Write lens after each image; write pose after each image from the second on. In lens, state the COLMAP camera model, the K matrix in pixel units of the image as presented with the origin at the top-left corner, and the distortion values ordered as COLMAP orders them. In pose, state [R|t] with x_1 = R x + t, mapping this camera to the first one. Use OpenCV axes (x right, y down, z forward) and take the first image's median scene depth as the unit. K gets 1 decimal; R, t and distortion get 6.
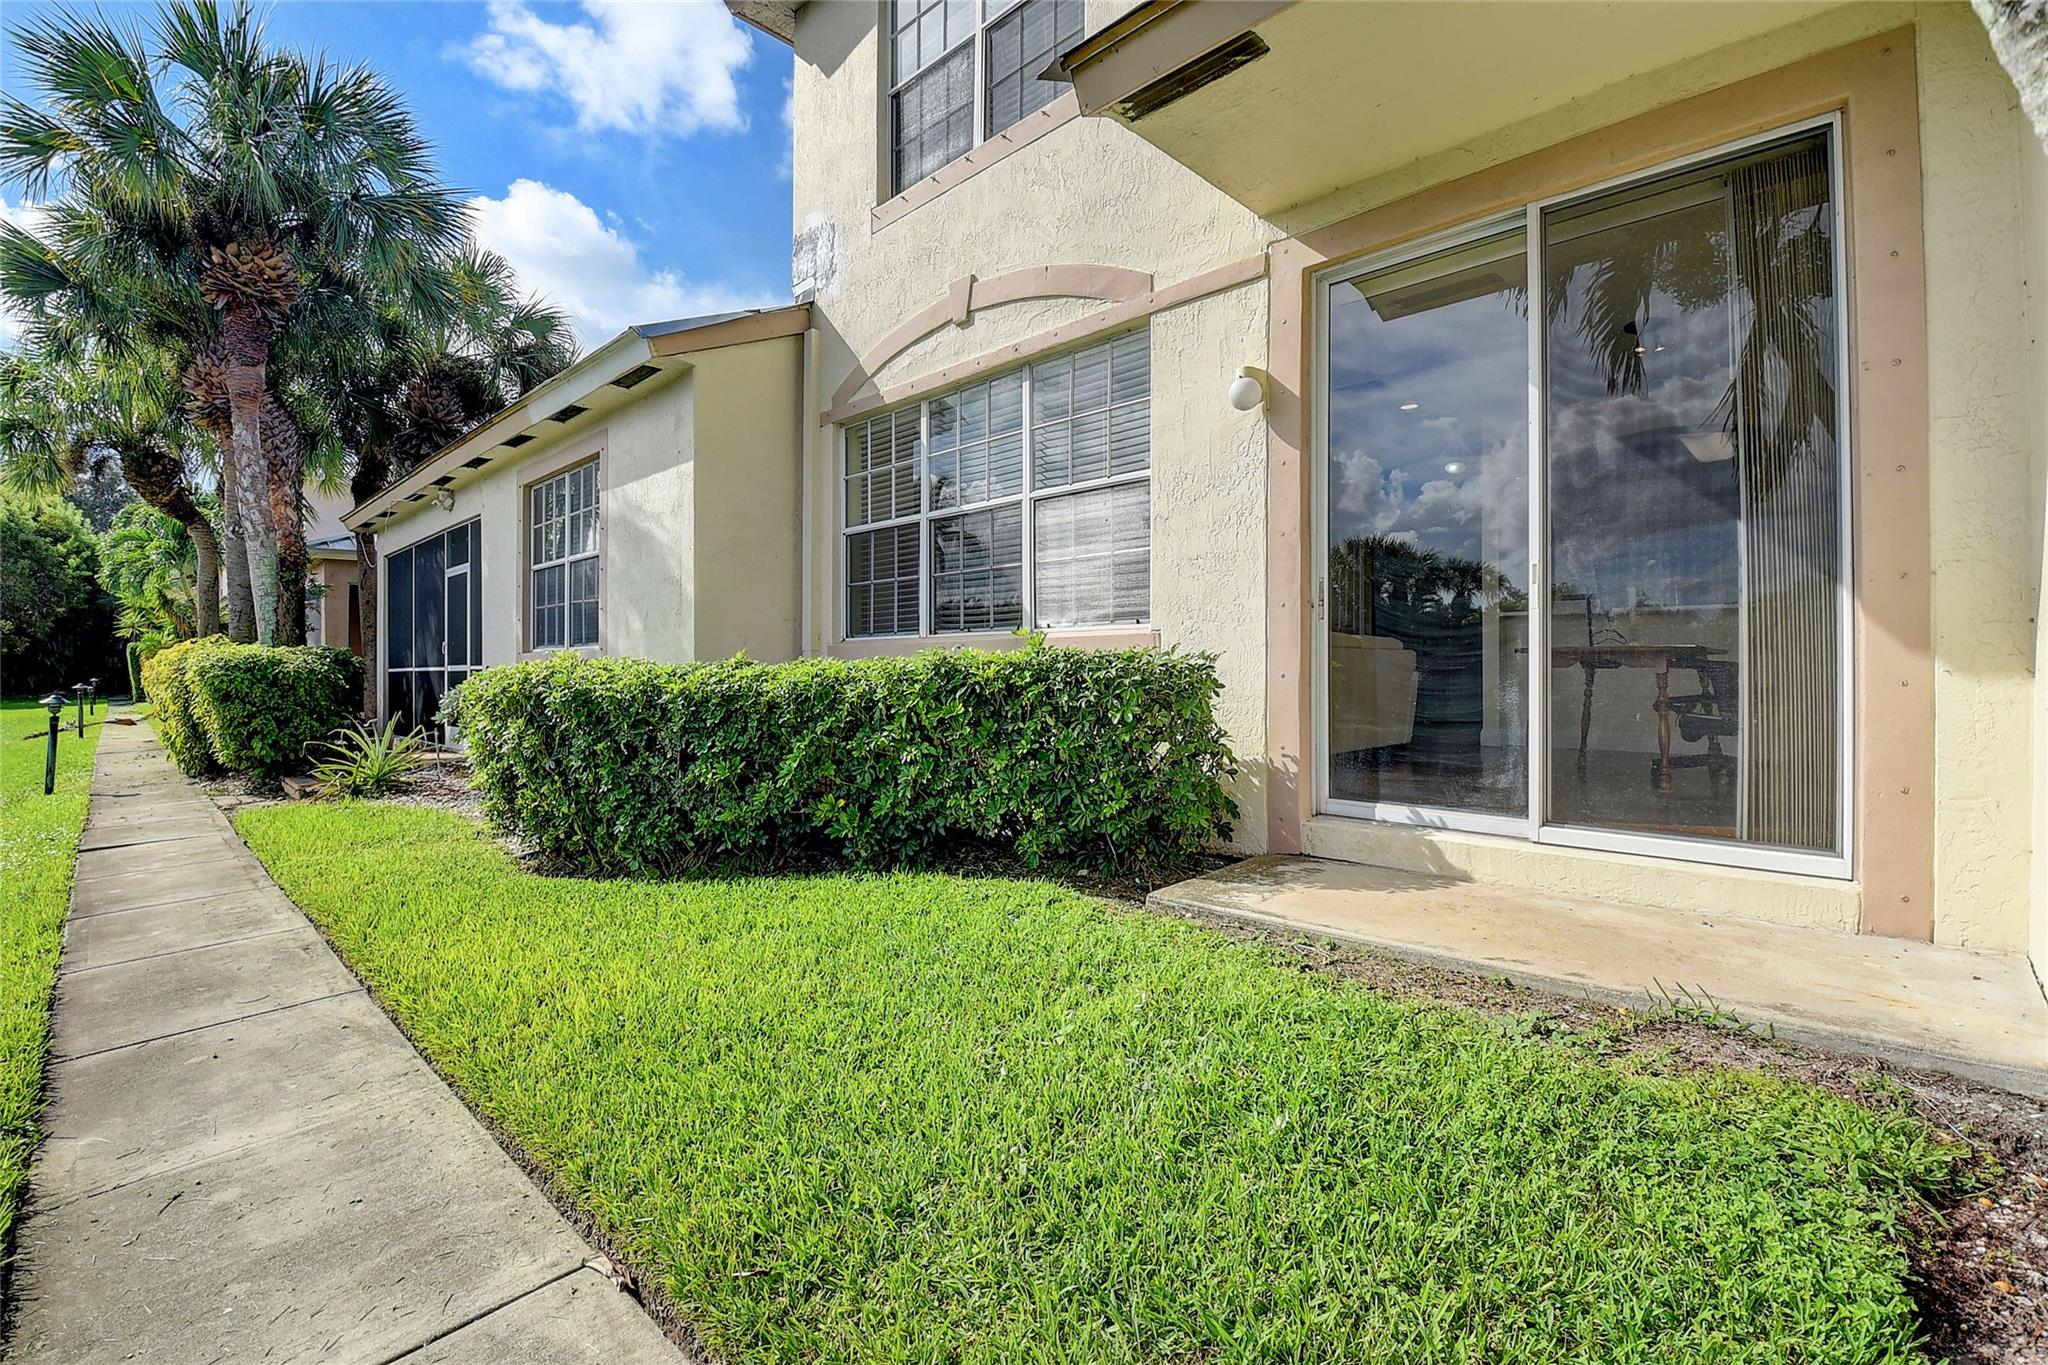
lens RADIAL K [[897.6, 0, 1020.9], [0, 897.6, 674.3], [0, 0, 1]] dist [-0.017312, -0.004343]
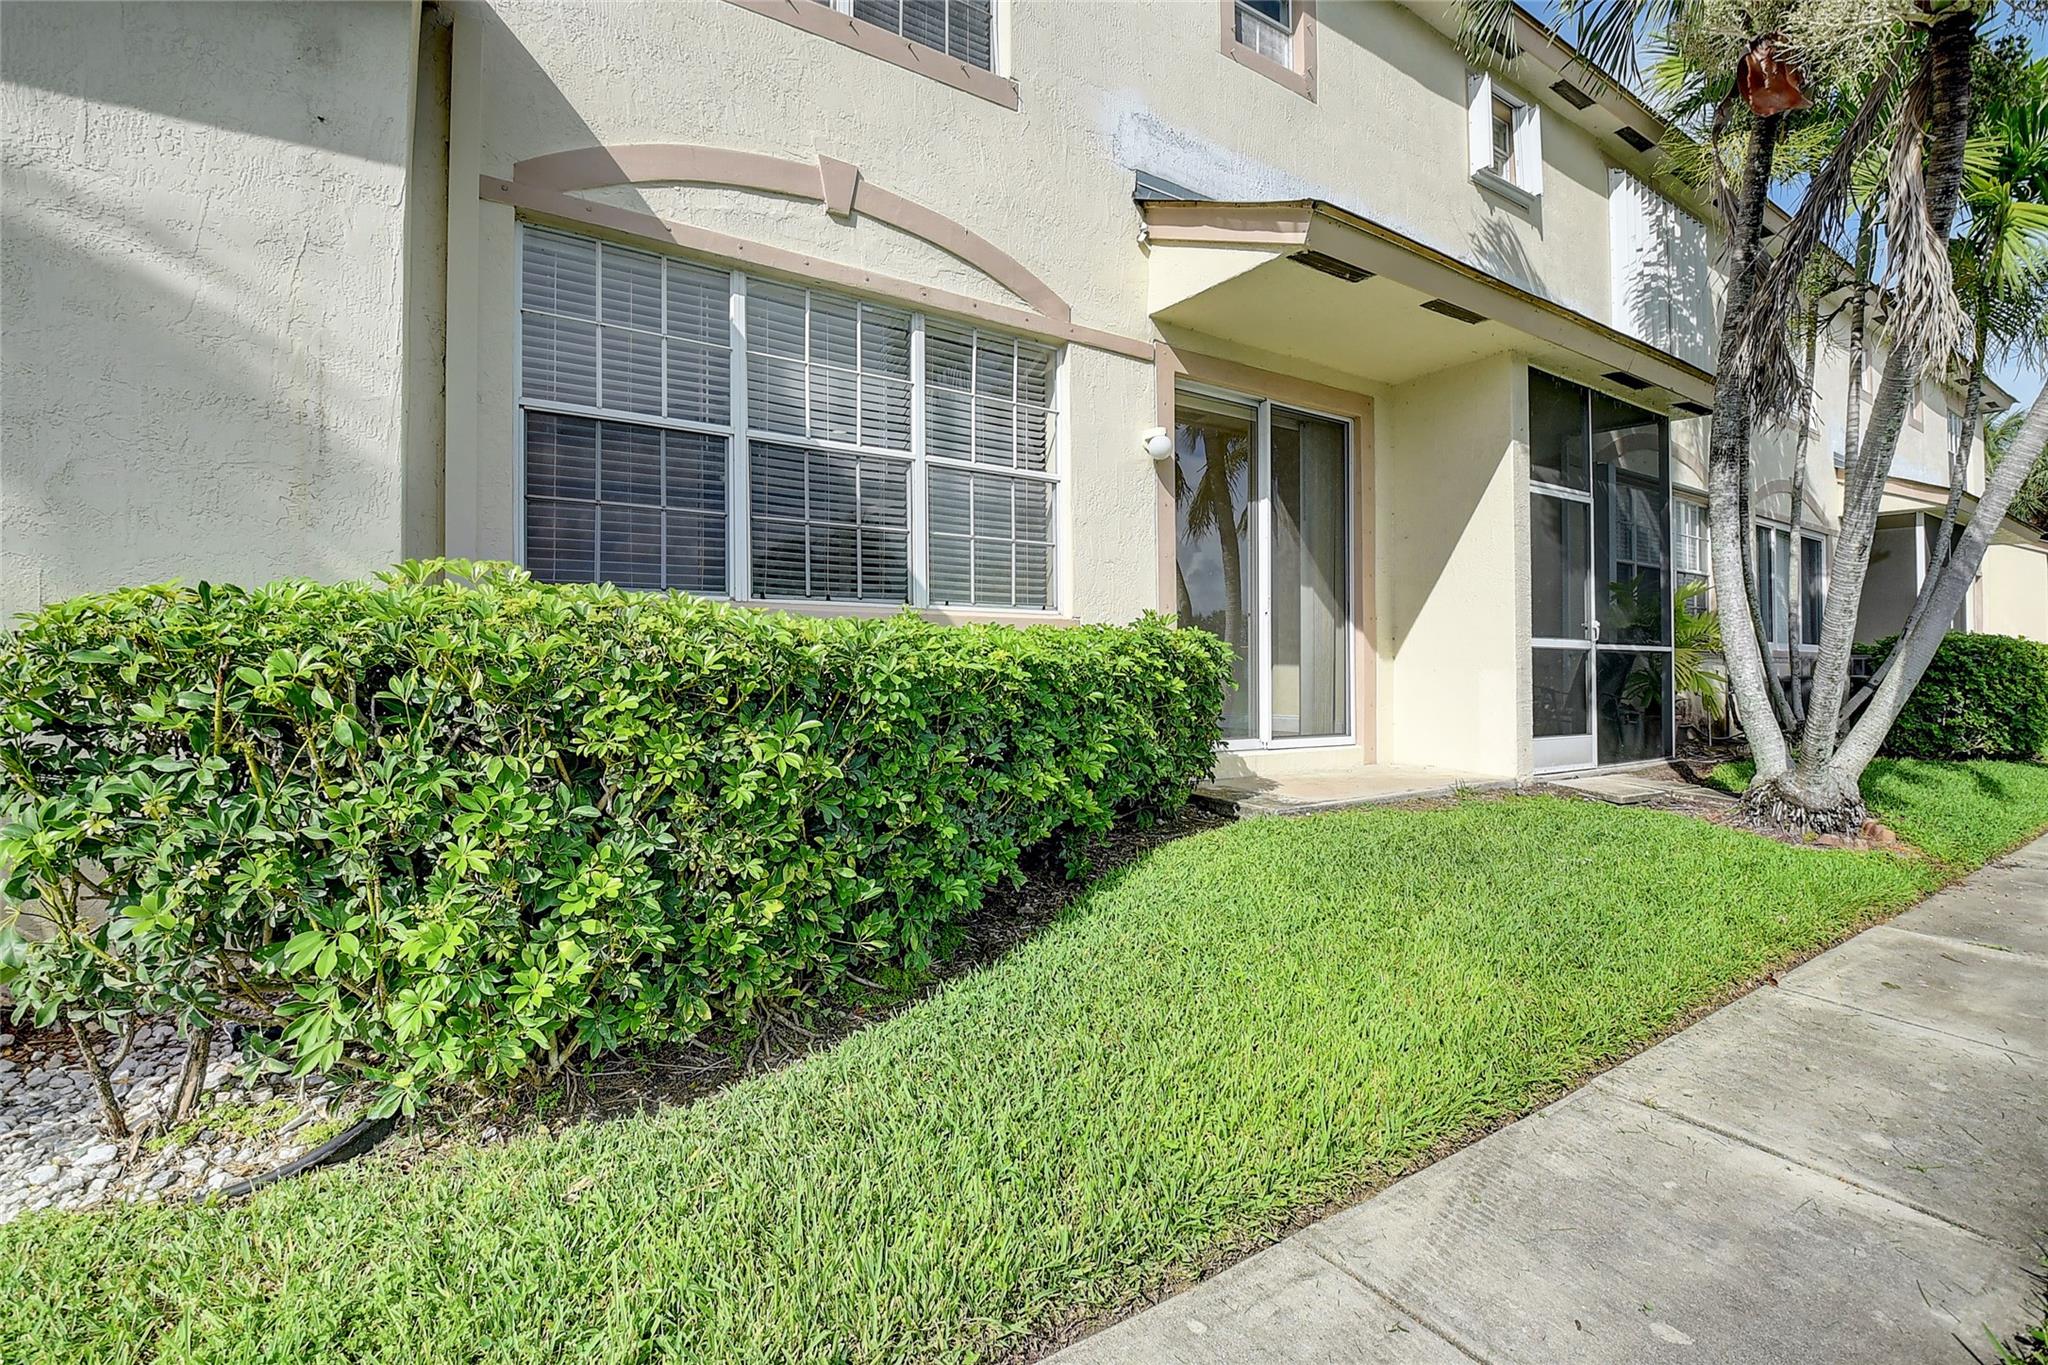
lens RADIAL K [[897.6, 0, 1020.4], [0, 897.6, 686.2], [0, 0, 1]] dist [-0.017312, -0.004343]
pose [[0.231709, -0.001054, 0.972785, -0.809775], [0.001735, 0.999998, 0.000671, 0.028982], [-0.972784, 0.001533, 0.231710, 0.661691]]
